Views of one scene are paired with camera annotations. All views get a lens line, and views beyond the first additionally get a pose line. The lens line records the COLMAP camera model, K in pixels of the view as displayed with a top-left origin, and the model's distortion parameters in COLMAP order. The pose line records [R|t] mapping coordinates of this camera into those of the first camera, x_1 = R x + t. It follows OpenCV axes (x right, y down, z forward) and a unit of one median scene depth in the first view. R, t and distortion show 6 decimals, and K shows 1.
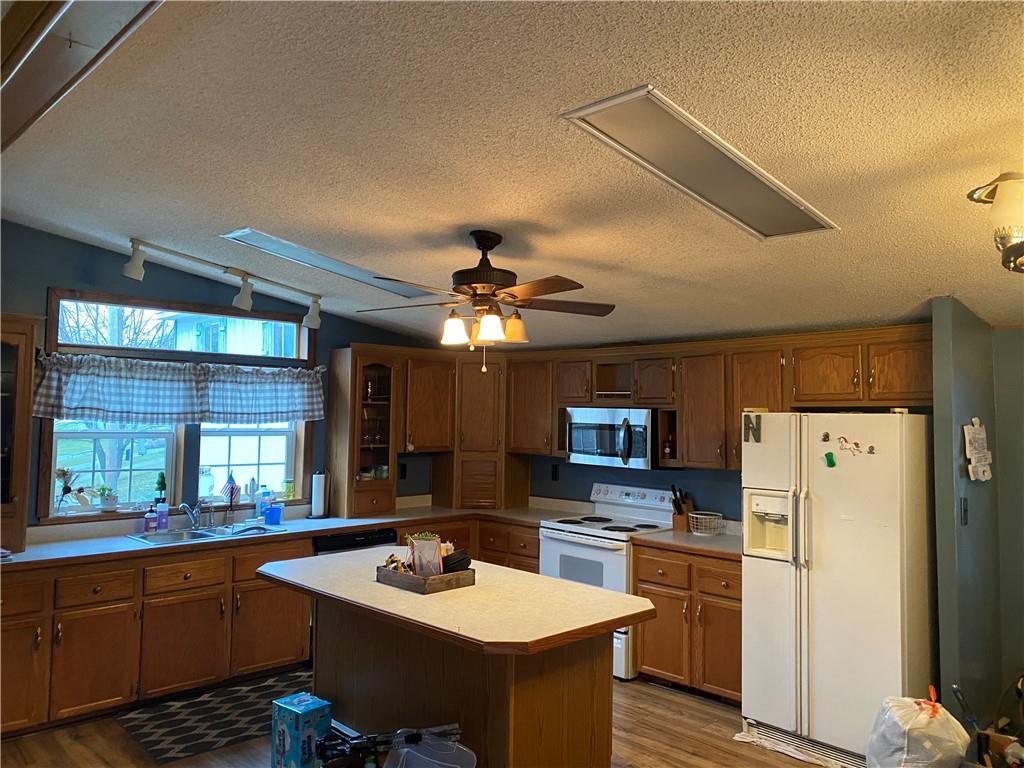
lens RADIAL K [[787.6, 0, 513.6], [0, 787.6, 378.5], [0, 0, 1]] dist [0.004561, 0.002022]
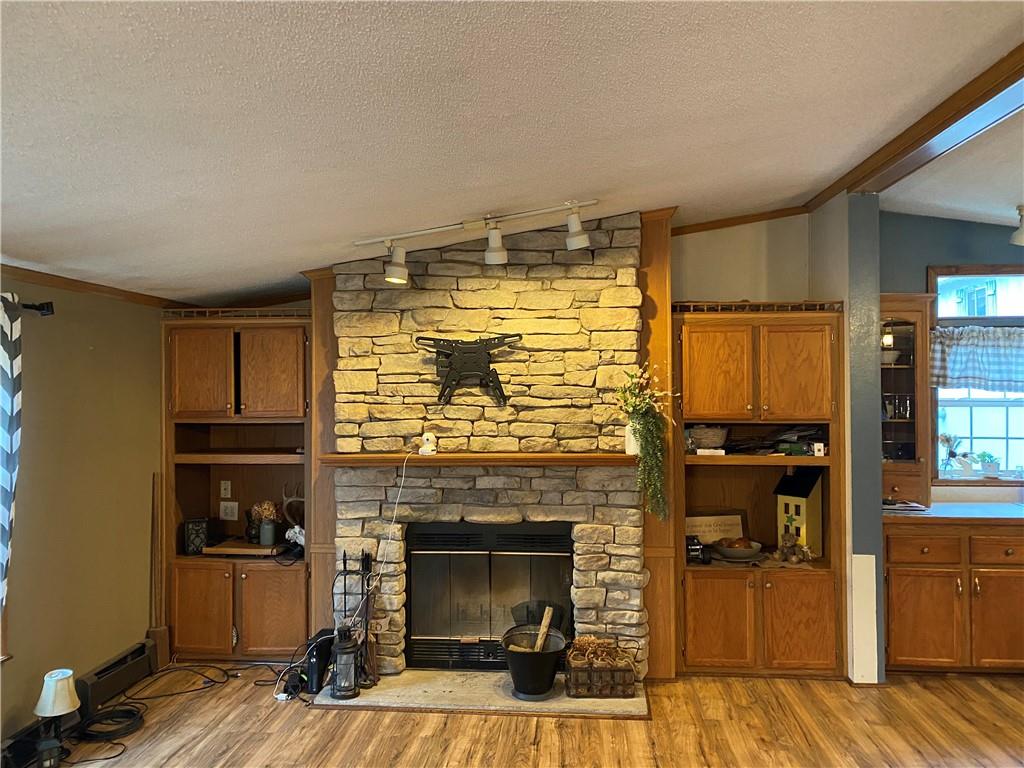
lens RADIAL K [[787.6, 0, 513.6], [0, 787.6, 378.5], [0, 0, 1]] dist [0.004561, 0.002022]
pose [[0.663195, -0.022266, -0.748116, -0.158722], [0.050984, 0.998580, 0.015476, -0.008037], [0.746709, -0.048406, 0.663388, -0.144552]]
